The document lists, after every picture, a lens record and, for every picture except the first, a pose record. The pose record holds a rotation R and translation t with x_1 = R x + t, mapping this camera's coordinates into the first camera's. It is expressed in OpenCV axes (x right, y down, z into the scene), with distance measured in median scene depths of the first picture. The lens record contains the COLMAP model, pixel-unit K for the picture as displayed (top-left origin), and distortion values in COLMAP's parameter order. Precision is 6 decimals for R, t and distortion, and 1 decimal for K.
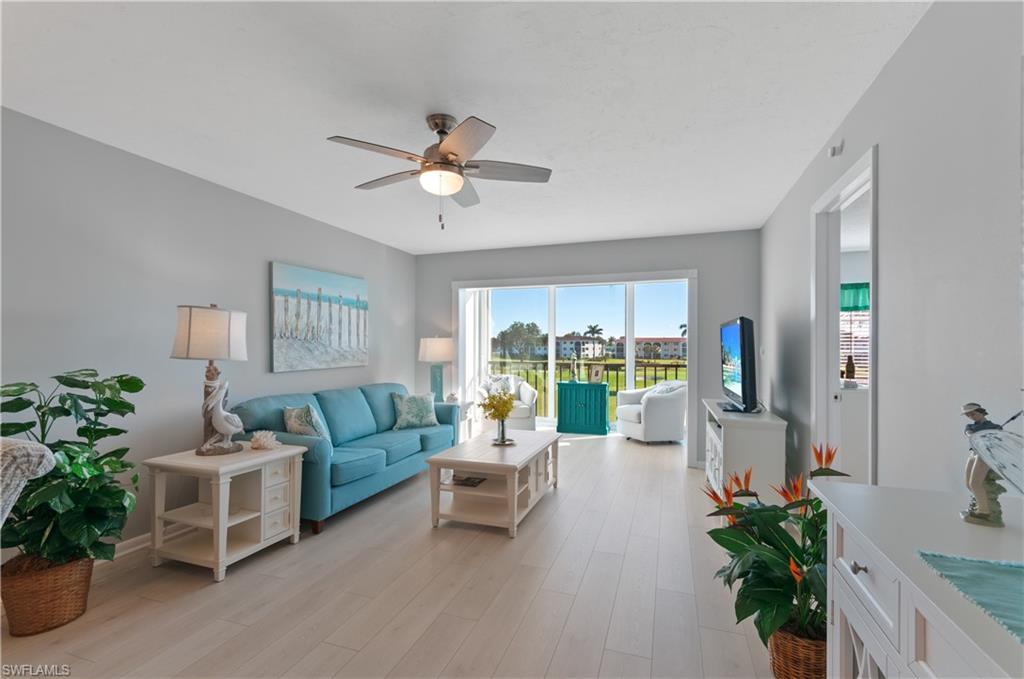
lens RADIAL K [[451.8, 0, 516.8], [0, 451.8, 346.1], [0, 0, 1]] dist [-0.002355, -0.000084]
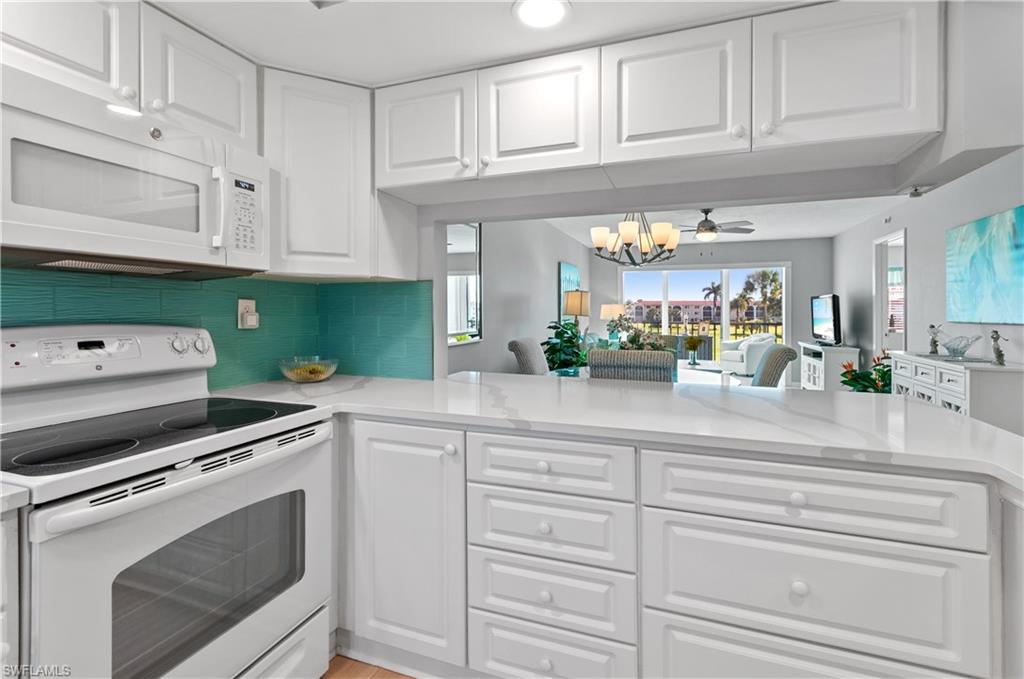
lens RADIAL K [[460.3, 0, 520.3], [0, 460.3, 310.9], [0, 0, 1]] dist [-0.001511, -0.000258]
pose [[0.999672, 0.000735, -0.025615, -0.548070], [-0.000653, 0.999995, 0.003216, -0.000438], [0.025617, -0.003198, 0.999667, -0.688016]]
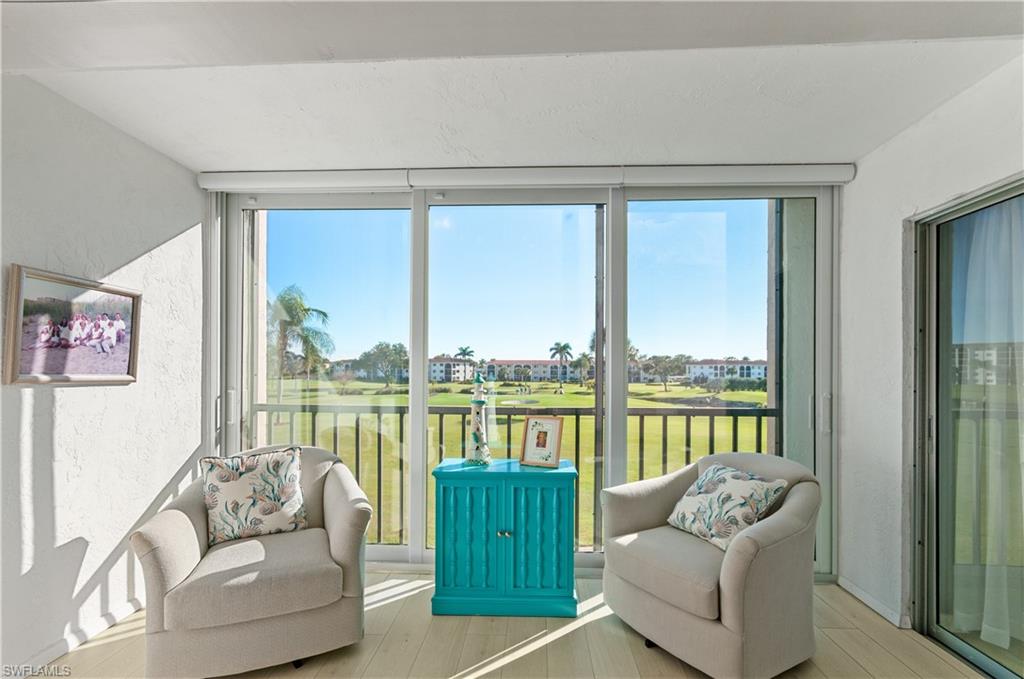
lens RADIAL K [[466.8, 0, 515.9], [0, 466.8, 369.7], [0, 0, 1]] dist [-0.002126, -0.000128]
pose [[0.961407, 0.000513, 0.275130, 0.079100], [-0.001288, 0.999996, 0.002637, 0.004556], [-0.275128, -0.002890, 0.961403, 0.979893]]
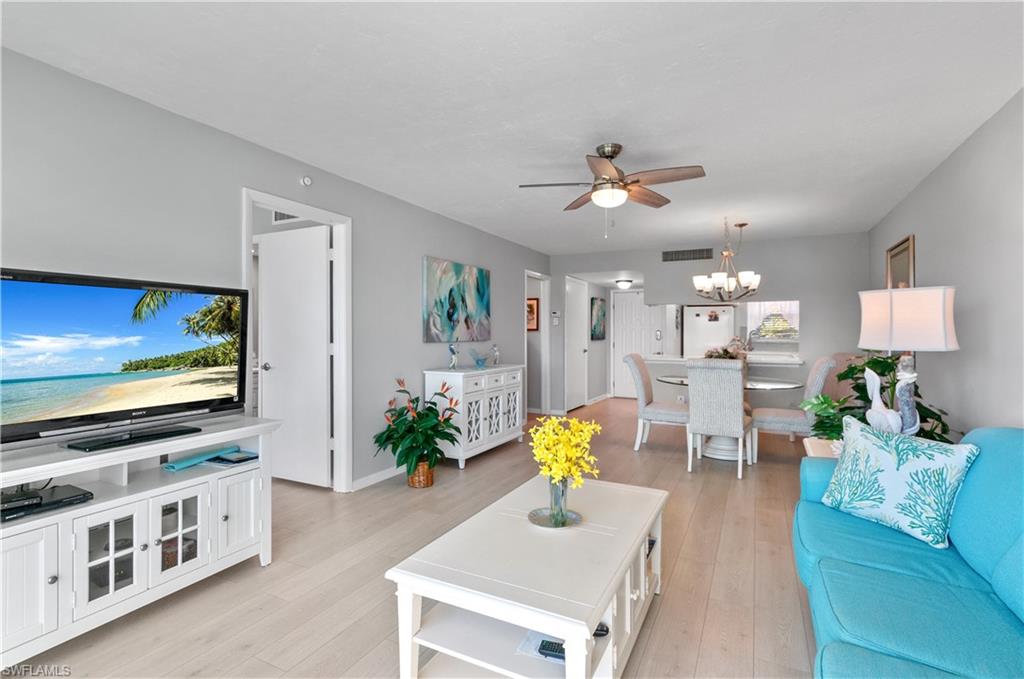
lens RADIAL K [[486.9, 0, 515.2], [0, 486.9, 329.8], [0, 0, 1]] dist [0.000394, 0.000111]
pose [[-0.989941, -0.005064, 0.141390, -0.061679], [-0.006396, 0.999939, -0.008969, 0.005328], [-0.141336, -0.009783, -0.989913, 1.234560]]
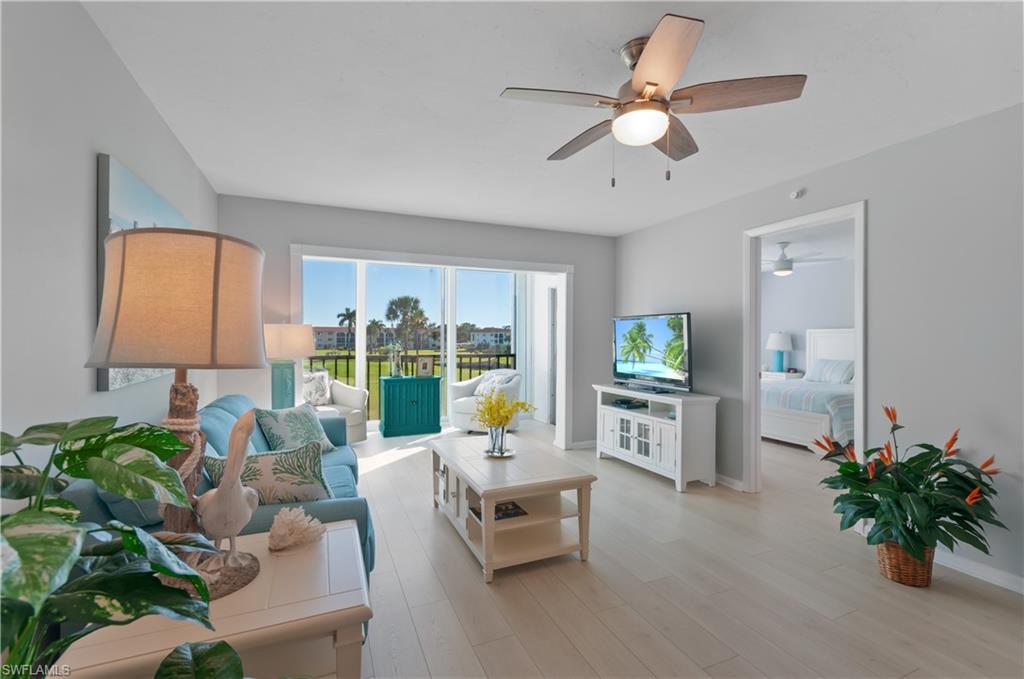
lens RADIAL K [[455.2, 0, 523.1], [0, 455.2, 337.3], [0, 0, 1]] dist [0.000496, 0.000039]
pose [[0.736428, 0.001281, 0.676515, -0.454326], [-0.003640, 0.999991, 0.002069, -0.000029], [-0.676507, -0.003986, 0.736426, 0.296906]]
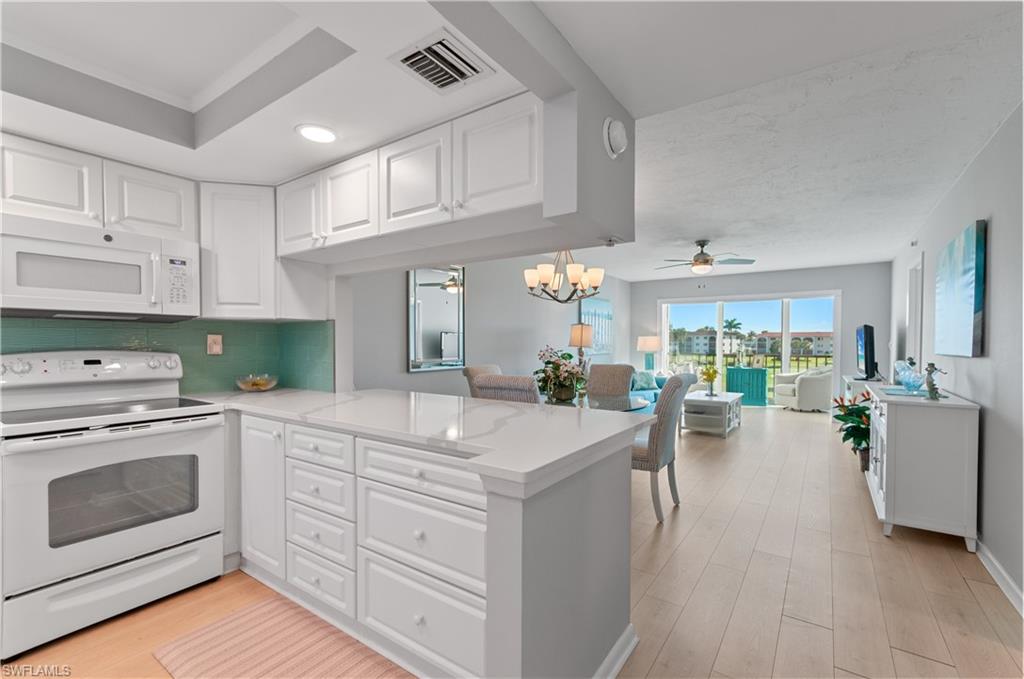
lens RADIAL K [[443.0, 0, 517.2], [0, 443.0, 348.9], [0, 0, 1]] dist [0.000528, 0.000287]
pose [[0.961218, 0.003881, -0.275764, -0.235229], [0.000689, 0.999864, 0.016476, 0.000494], [0.275790, -0.016027, 0.961084, -0.741817]]
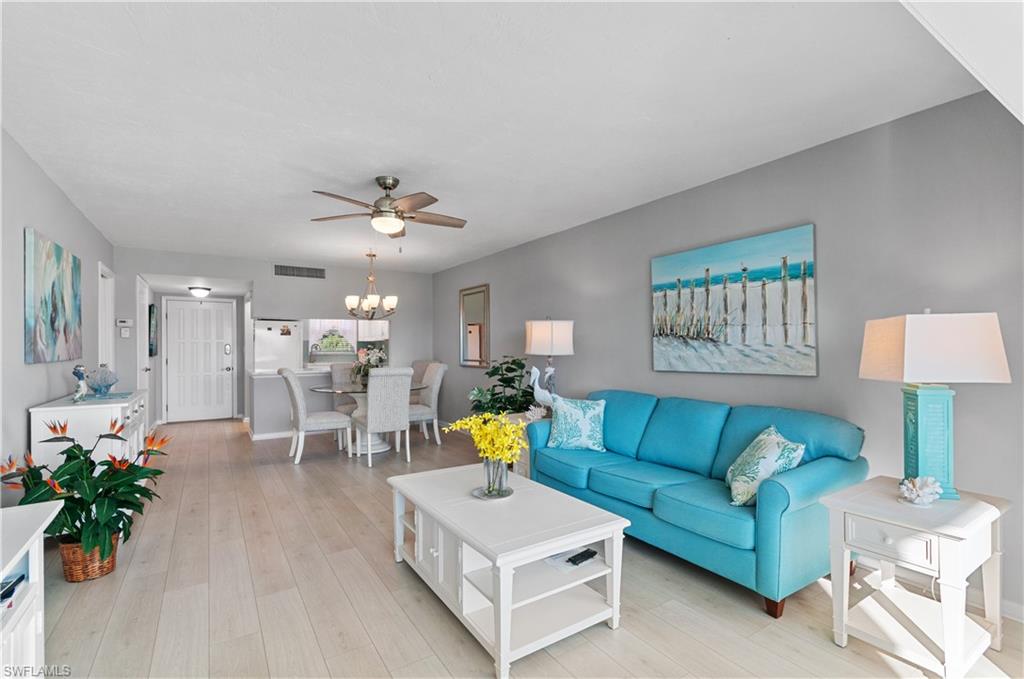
lens RADIAL K [[463.5, 0, 518.4], [0, 463.5, 347.3], [0, 0, 1]] dist [0.000240, -0.000053]
pose [[-0.612731, 0.001058, -0.790290, 0.364026], [0.004431, 0.999988, -0.002097, 0.006516], [0.790279, -0.004786, -0.612729, 1.142310]]
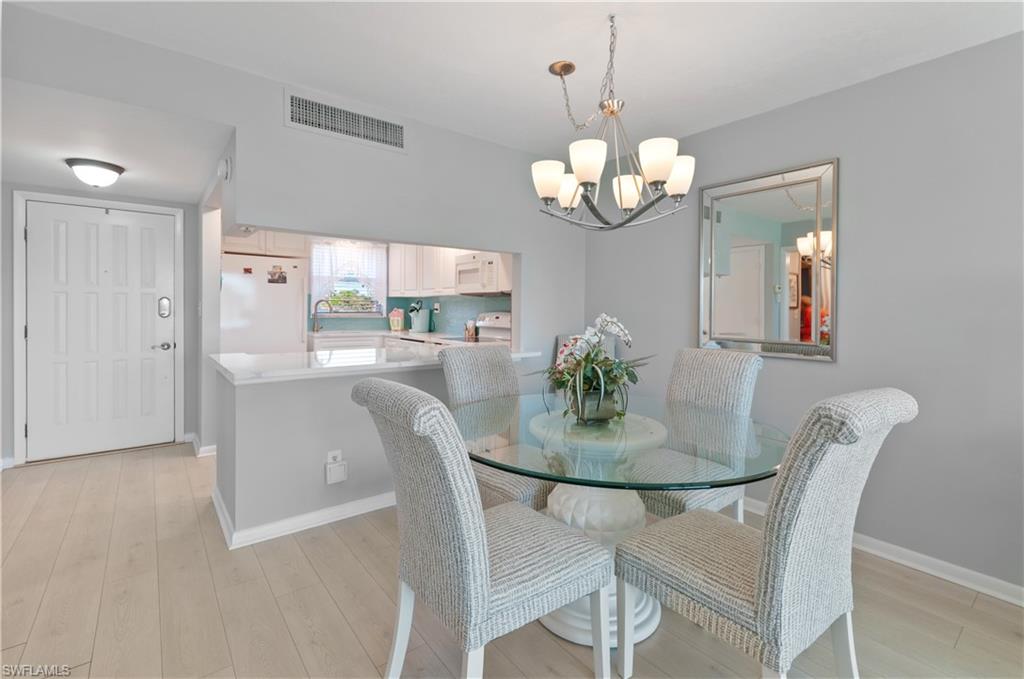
lens RADIAL K [[460.3, 0, 520.3], [0, 460.3, 310.9], [0, 0, 1]] dist [-0.001511, -0.000258]
pose [[-0.535713, -0.000766, -0.844400, 0.023154], [-0.007239, 0.999967, 0.003686, 0.003659], [0.844369, 0.008087, -0.535701, 0.224301]]
